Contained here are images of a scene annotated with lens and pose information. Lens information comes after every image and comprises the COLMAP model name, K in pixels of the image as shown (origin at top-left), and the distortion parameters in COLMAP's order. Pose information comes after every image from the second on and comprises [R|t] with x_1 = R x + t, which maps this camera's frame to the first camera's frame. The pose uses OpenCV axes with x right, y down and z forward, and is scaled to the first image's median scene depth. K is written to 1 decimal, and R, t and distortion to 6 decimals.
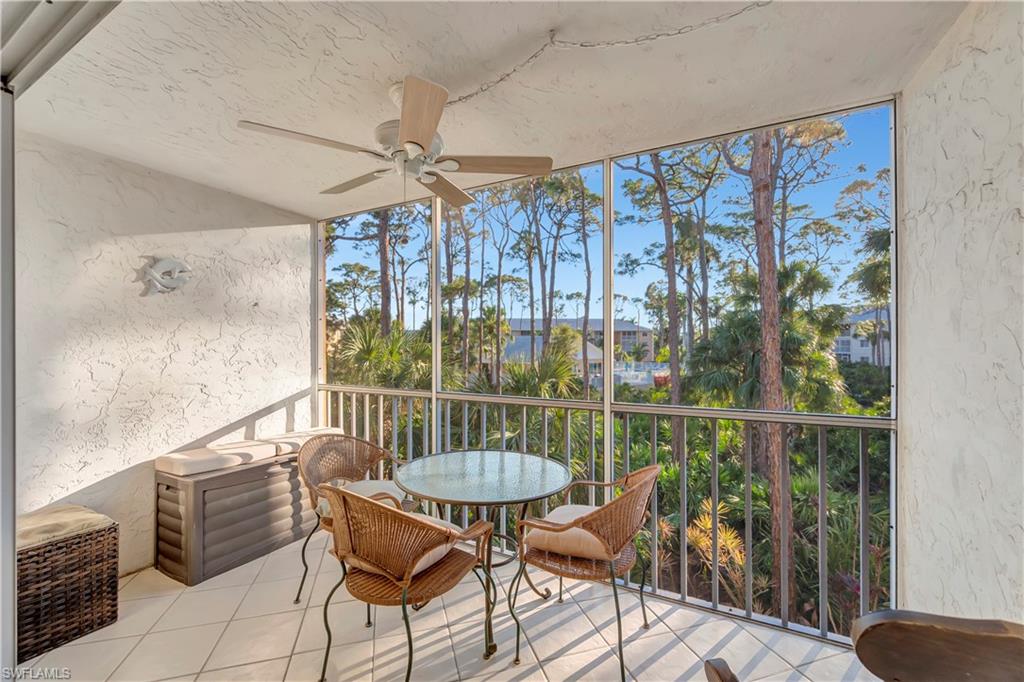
lens RADIAL K [[424.4, 0, 516.1], [0, 424.4, 345.4], [0, 0, 1]] dist [-0.002082, -0.000036]
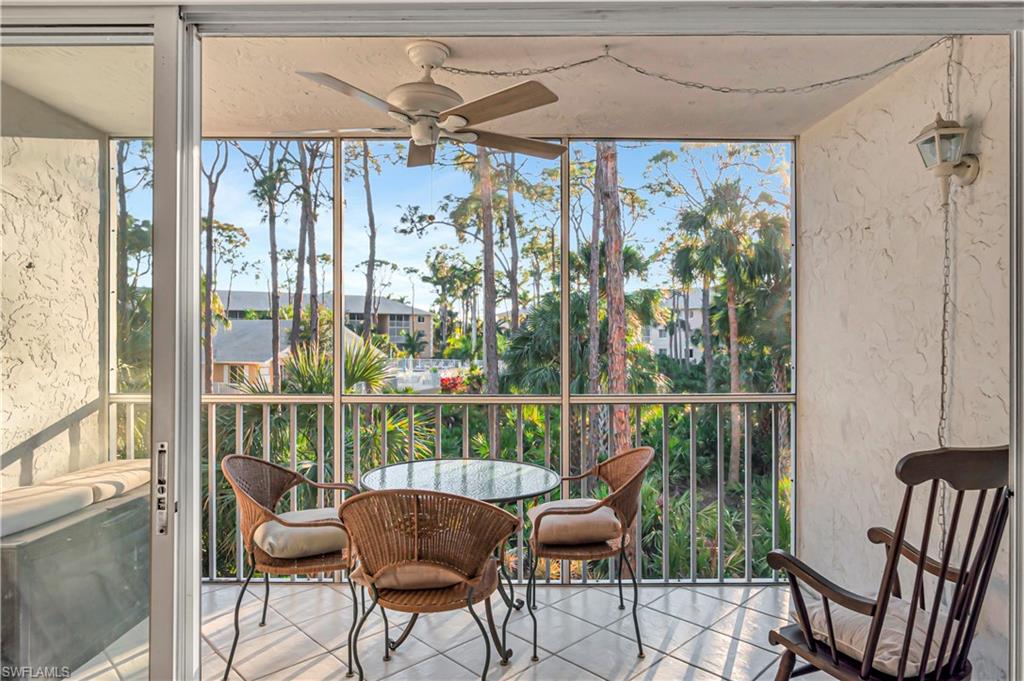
lens RADIAL K [[650.5, 0, 527.0], [0, 650.5, 334.3], [0, 0, 1]] dist [-0.000777, 0.002113]
pose [[0.869838, 0.004159, 0.493319, -0.224421], [-0.003870, 0.999991, -0.001606, 0.000802], [-0.493321, -0.000512, 0.869847, -0.086480]]
